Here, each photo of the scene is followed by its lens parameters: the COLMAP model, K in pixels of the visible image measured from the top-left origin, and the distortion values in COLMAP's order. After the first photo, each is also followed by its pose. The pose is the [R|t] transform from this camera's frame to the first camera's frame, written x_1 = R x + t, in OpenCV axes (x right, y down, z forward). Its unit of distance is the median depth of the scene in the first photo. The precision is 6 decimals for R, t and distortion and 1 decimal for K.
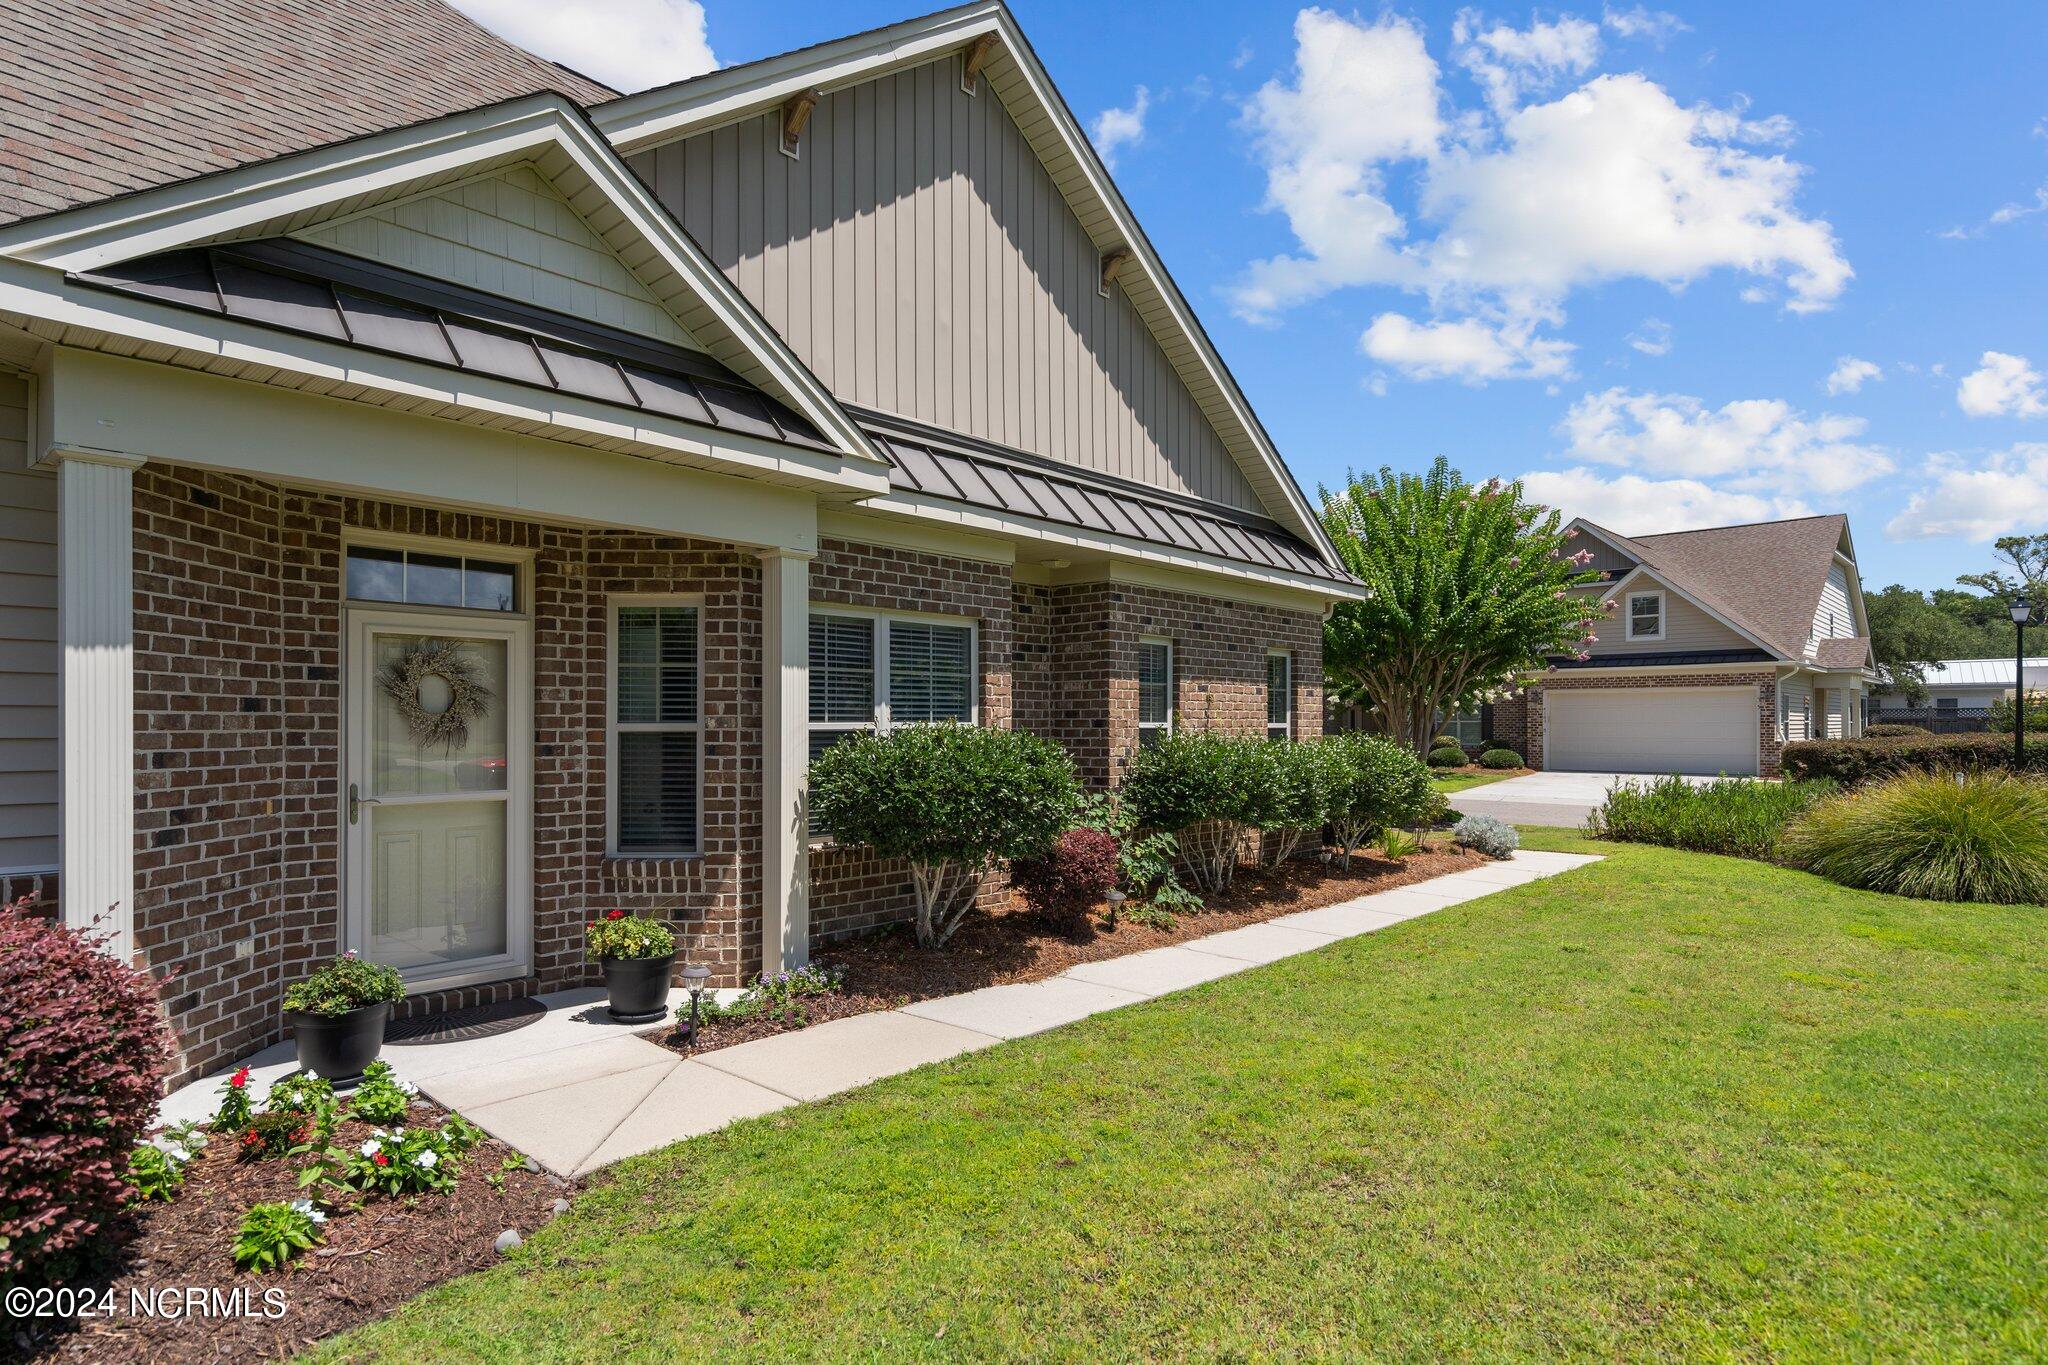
lens RADIAL K [[1084.4, 0, 1017.1], [0, 1084.4, 722.7], [0, 0, 1]] dist [0.005389, 0.001249]
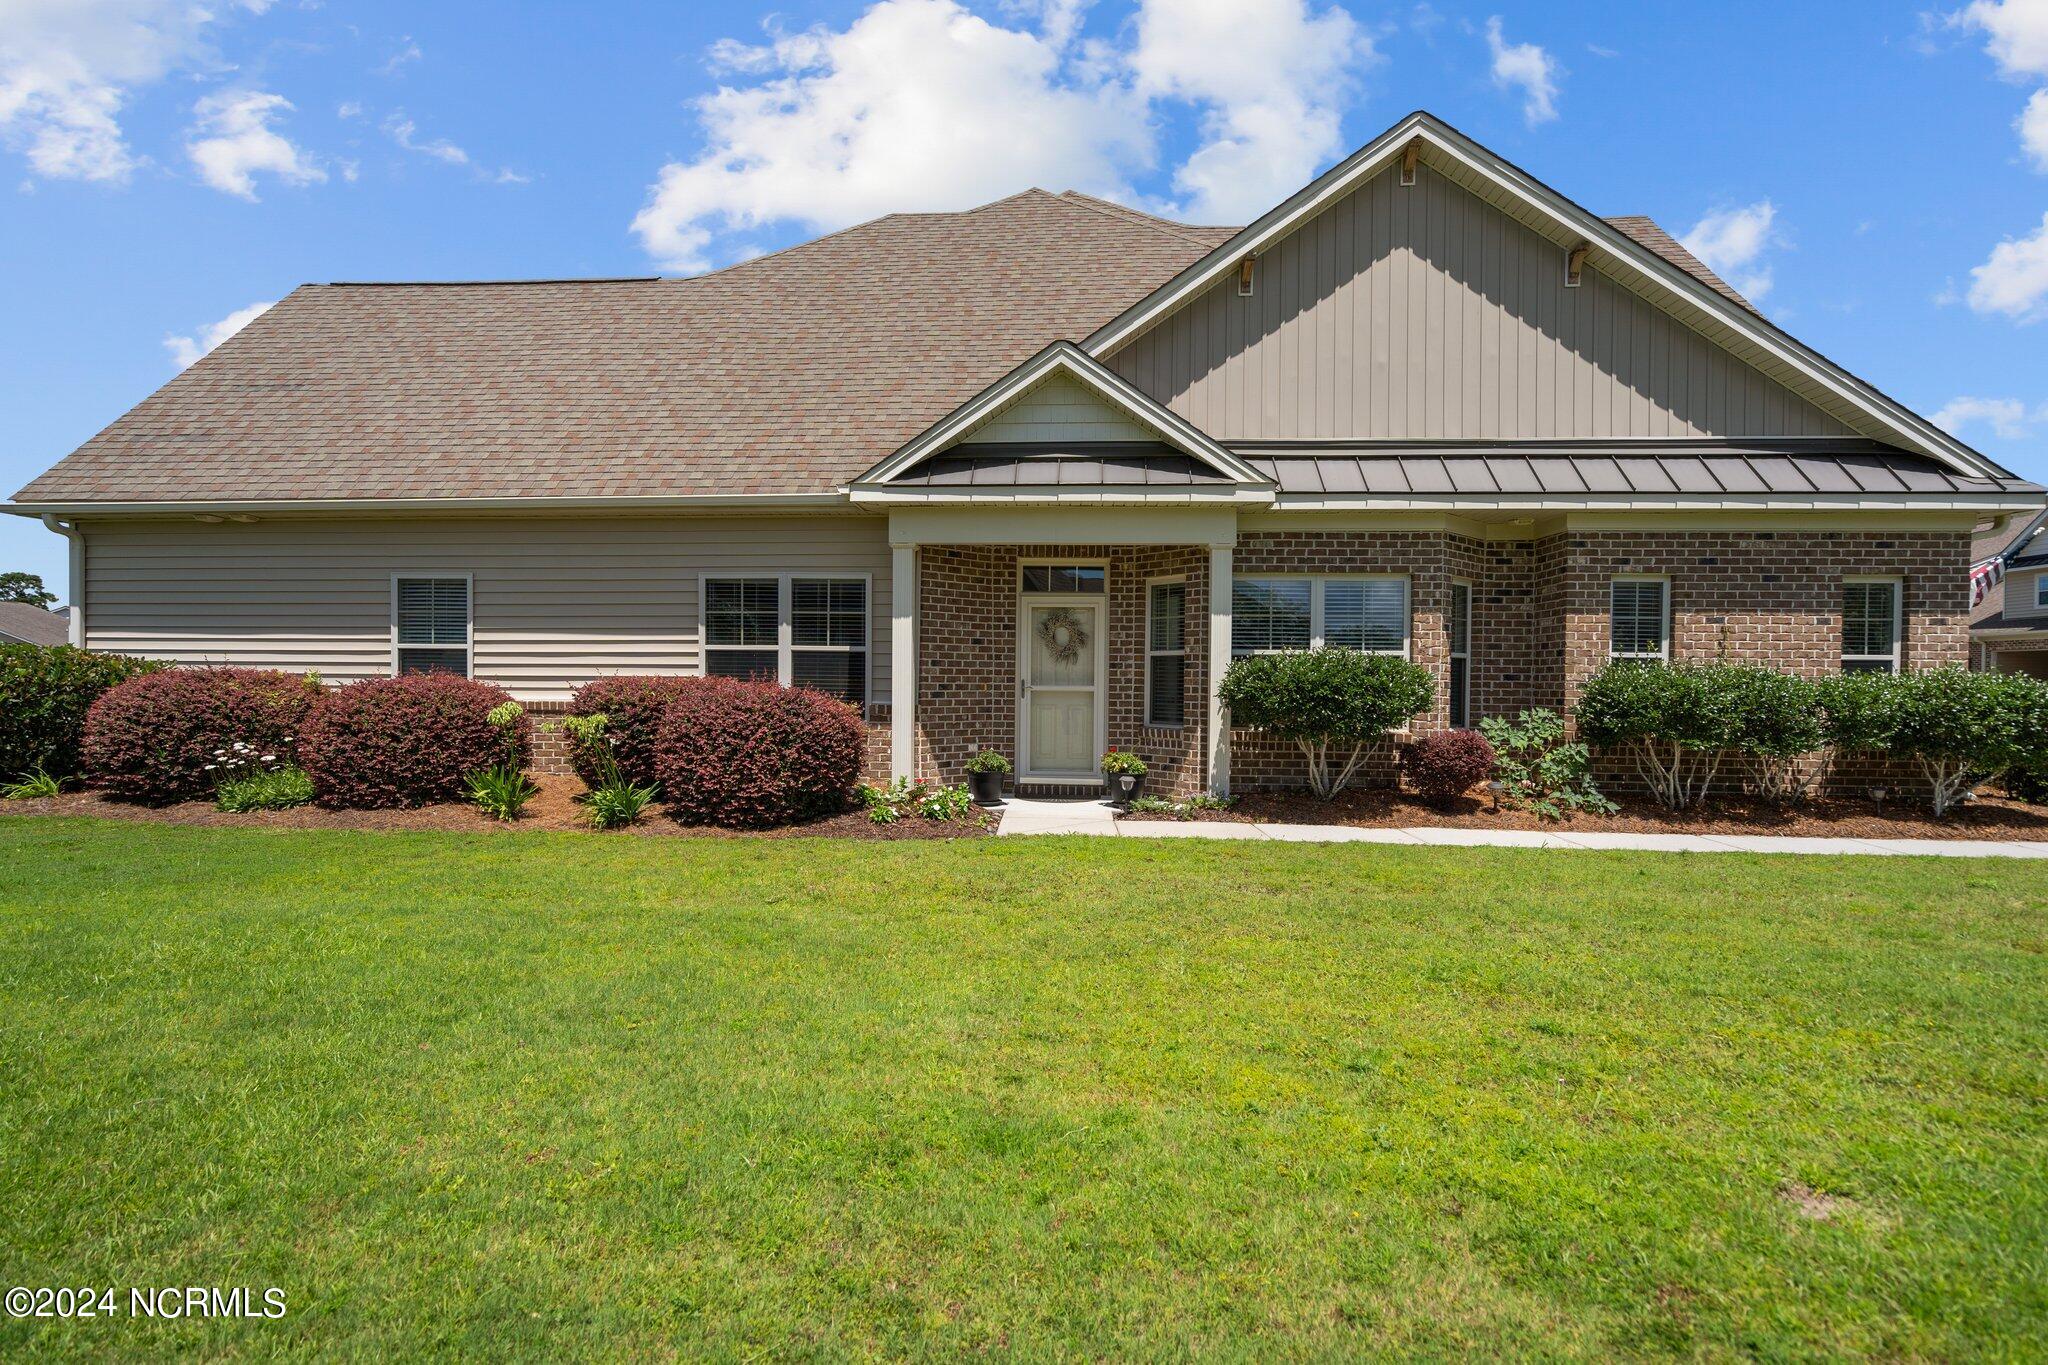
lens RADIAL K [[950.3, 0, 1020.1], [0, 950.3, 691.7], [0, 0, 1]] dist [-0.001172, 0.000180]
pose [[0.635415, 0.017245, -0.771978, 0.743917], [-0.008795, 0.999847, 0.015097, 0.048331], [0.772121, -0.002803, 0.635470, -0.163777]]
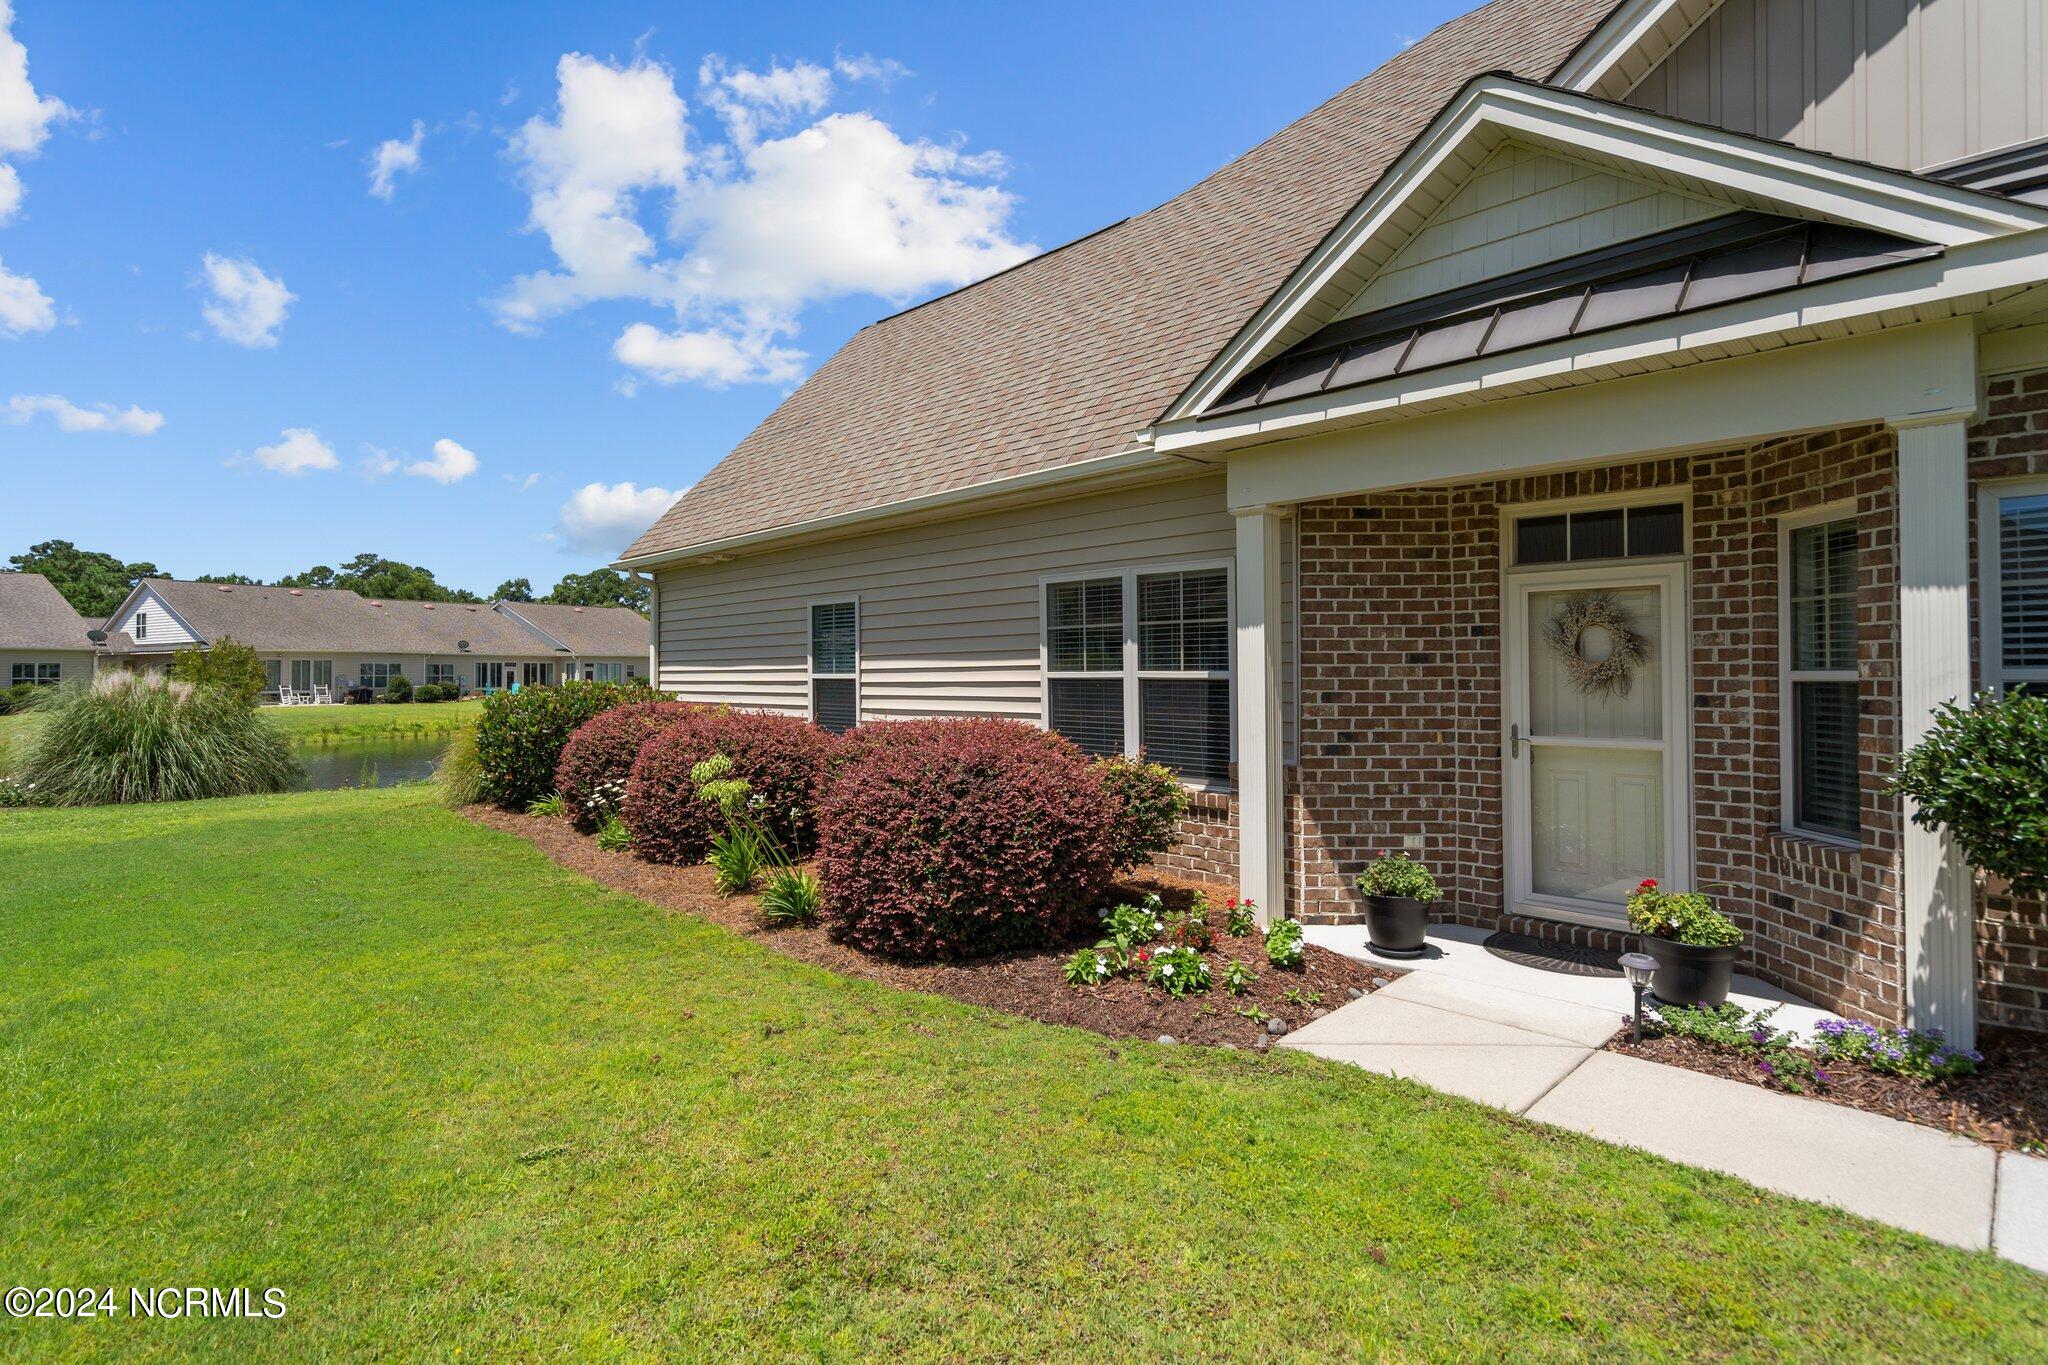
lens RADIAL K [[1030.6, 0, 1014.8], [0, 1030.6, 659.9], [0, 0, 1]] dist [0.001797, 0.000286]
pose [[-0.056640, -0.012346, -0.998318, 0.478815], [0.004867, 0.999908, -0.012642, -0.000800], [0.998383, -0.005575, -0.056575, 0.483503]]
